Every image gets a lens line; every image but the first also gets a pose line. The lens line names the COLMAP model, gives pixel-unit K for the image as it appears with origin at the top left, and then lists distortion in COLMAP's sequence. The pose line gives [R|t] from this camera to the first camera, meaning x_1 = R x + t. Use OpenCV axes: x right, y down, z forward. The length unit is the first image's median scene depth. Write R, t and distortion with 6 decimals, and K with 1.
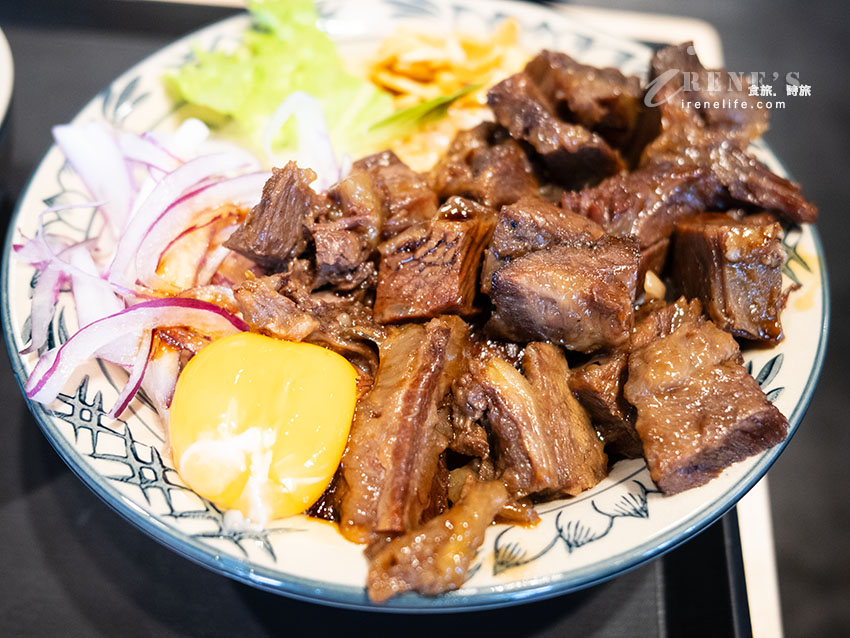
lens RADIAL K [[784.3, 0, 425.0], [0, 784.3, 319.0], [0, 0, 1]] dist [-0.030068, 0.005460]
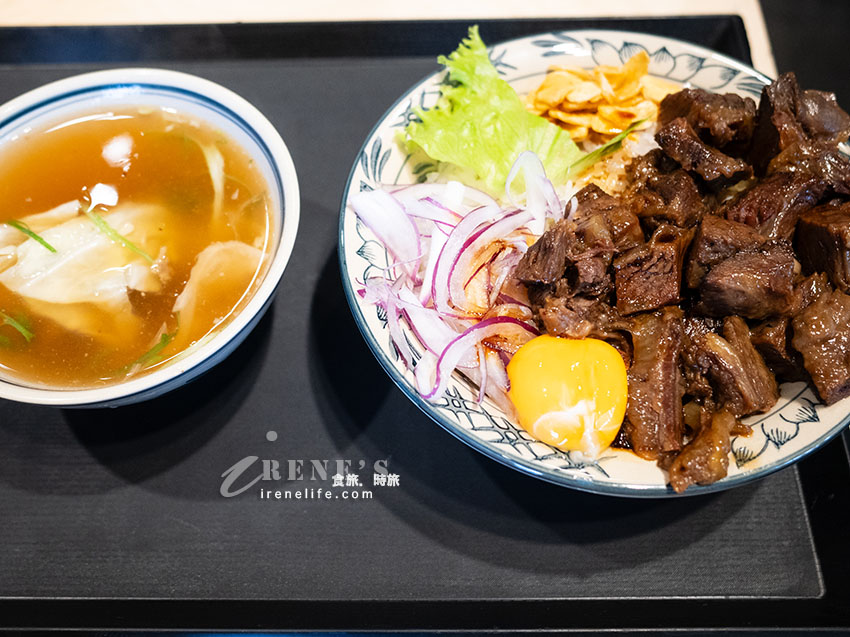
lens RADIAL K [[784.3, 0, 425.0], [0, 784.3, 318.5], [0, 0, 1]] dist [-0.030068, 0.005460]
pose [[0.991679, -0.127280, 0.019319, -0.494376], [0.123130, 0.981552, 0.146268, -0.273270], [-0.037579, -0.142672, 0.989056, -0.507808]]
